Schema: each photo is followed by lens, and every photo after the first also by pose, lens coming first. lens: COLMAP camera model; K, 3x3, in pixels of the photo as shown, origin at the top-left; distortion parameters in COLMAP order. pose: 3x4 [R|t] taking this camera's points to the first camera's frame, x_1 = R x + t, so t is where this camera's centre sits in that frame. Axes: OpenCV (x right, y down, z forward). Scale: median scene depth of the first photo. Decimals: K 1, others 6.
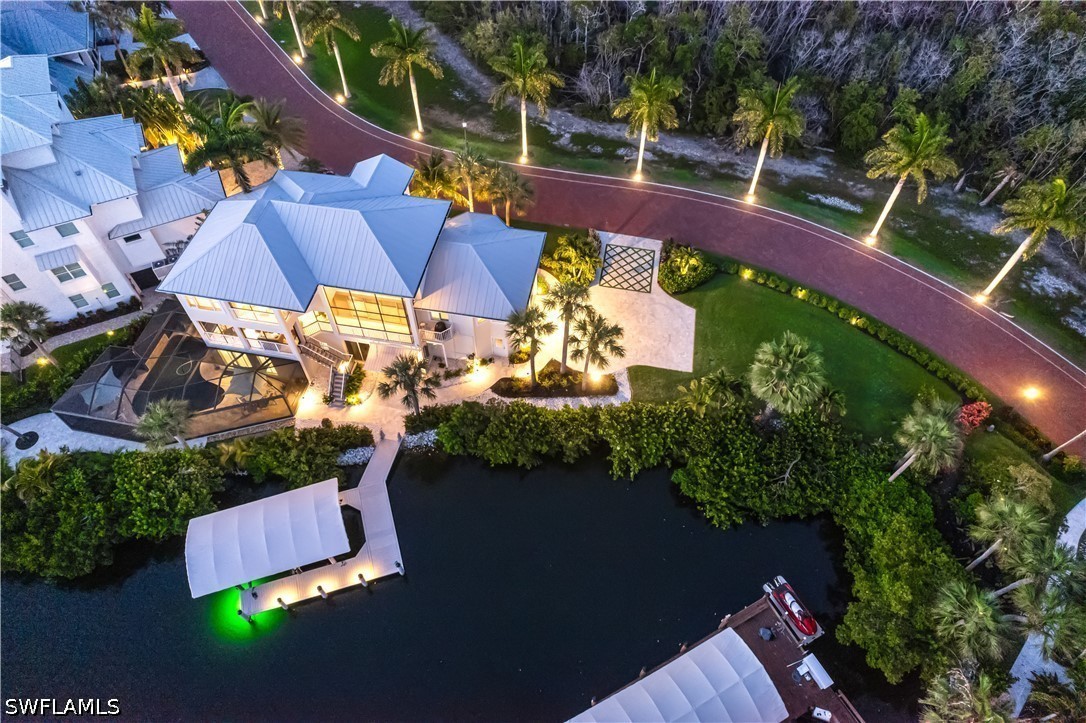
lens RADIAL K [[671.5, 0, 535.8], [0, 671.5, 356.2], [0, 0, 1]] dist [-0.071341, 0.064824]
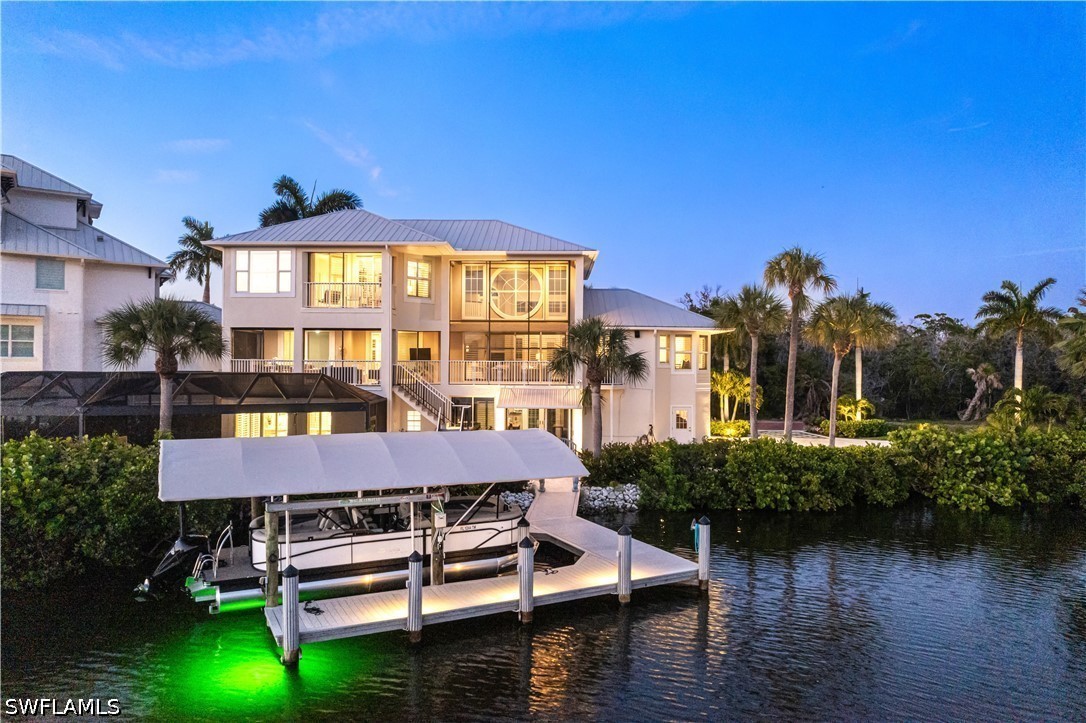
lens RADIAL K [[695.3, 0, 543.0], [0, 695.3, 361.5], [0, 0, 1]] dist [-0.079841, 0.074194]
pose [[0.986464, 0.005527, 0.163884, -0.311614], [0.127310, 0.604088, -0.786683, 0.479780], [-0.103348, 0.796898, 0.595208, 0.578271]]
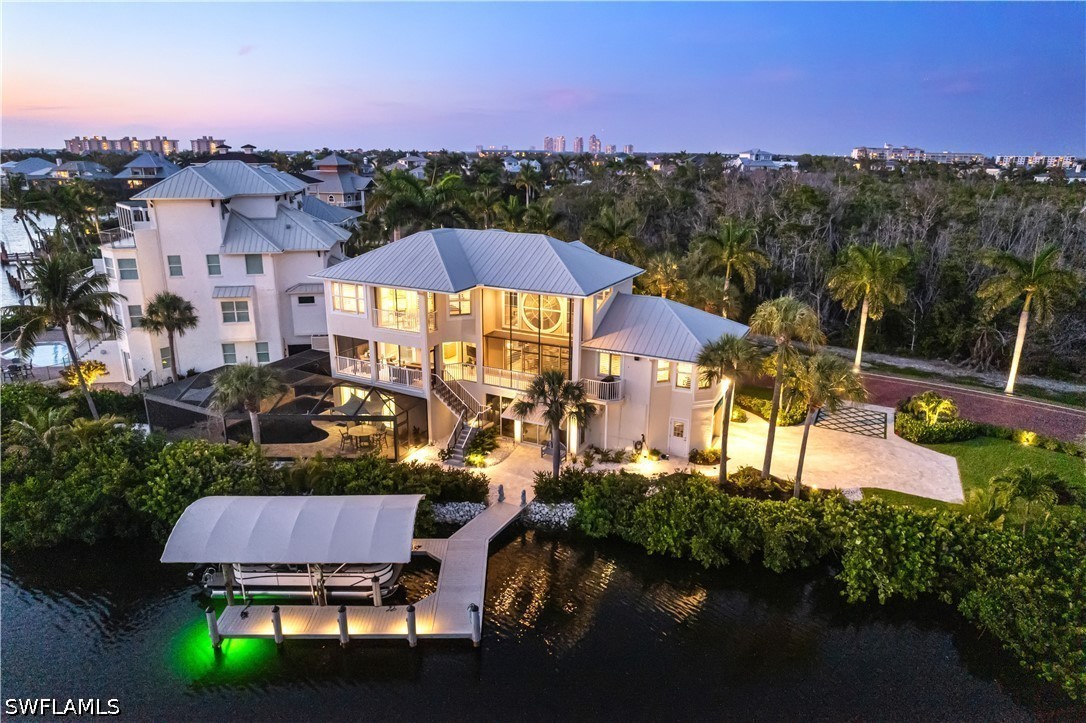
lens RADIAL K [[683.7, 0, 546.6], [0, 683.7, 364.7], [0, 0, 1]] dist [-0.073858, 0.069012]
pose [[0.962094, 0.088365, -0.258005, -0.007404], [-0.222465, 0.801514, -0.555054, 0.389751], [0.157747, 0.591411, 0.790790, 0.340400]]
